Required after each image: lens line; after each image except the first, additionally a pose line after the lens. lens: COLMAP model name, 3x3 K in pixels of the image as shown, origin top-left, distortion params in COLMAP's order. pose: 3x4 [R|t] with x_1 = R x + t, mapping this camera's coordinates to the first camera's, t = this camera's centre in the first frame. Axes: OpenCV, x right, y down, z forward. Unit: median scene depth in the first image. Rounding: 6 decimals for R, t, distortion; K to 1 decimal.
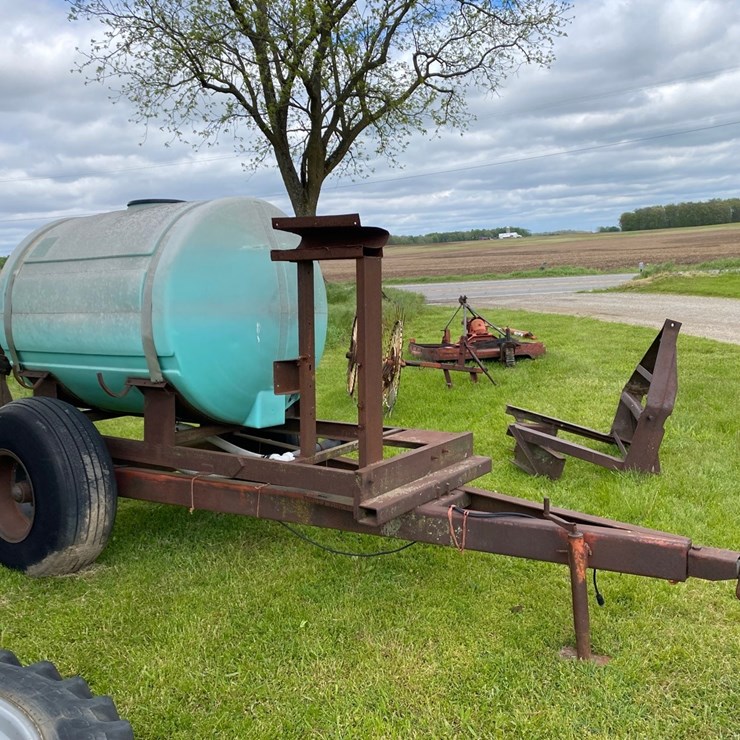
lens RADIAL K [[780.4, 0, 370.0], [0, 780.4, 370.0], [0, 0, 1]] dist [-0.002291, -0.000419]
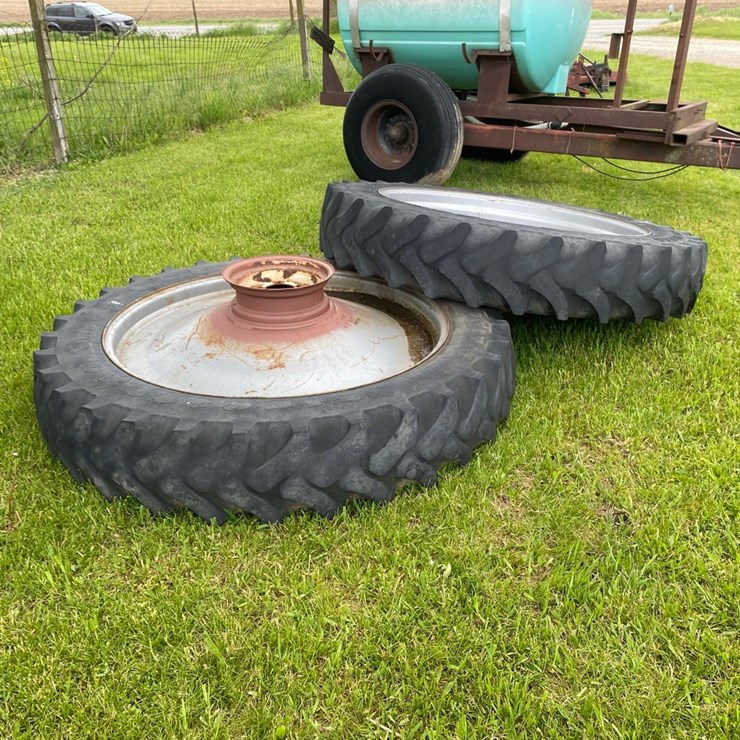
lens RADIAL K [[780.4, 0, 370.0], [0, 780.4, 370.0], [0, 0, 1]] dist [-0.002291, -0.000419]
pose [[0.998717, 0.013945, 0.048682, -0.571992], [-0.027837, 0.954239, 0.297745, 0.149925], [-0.042303, -0.298718, 0.953403, -0.486403]]
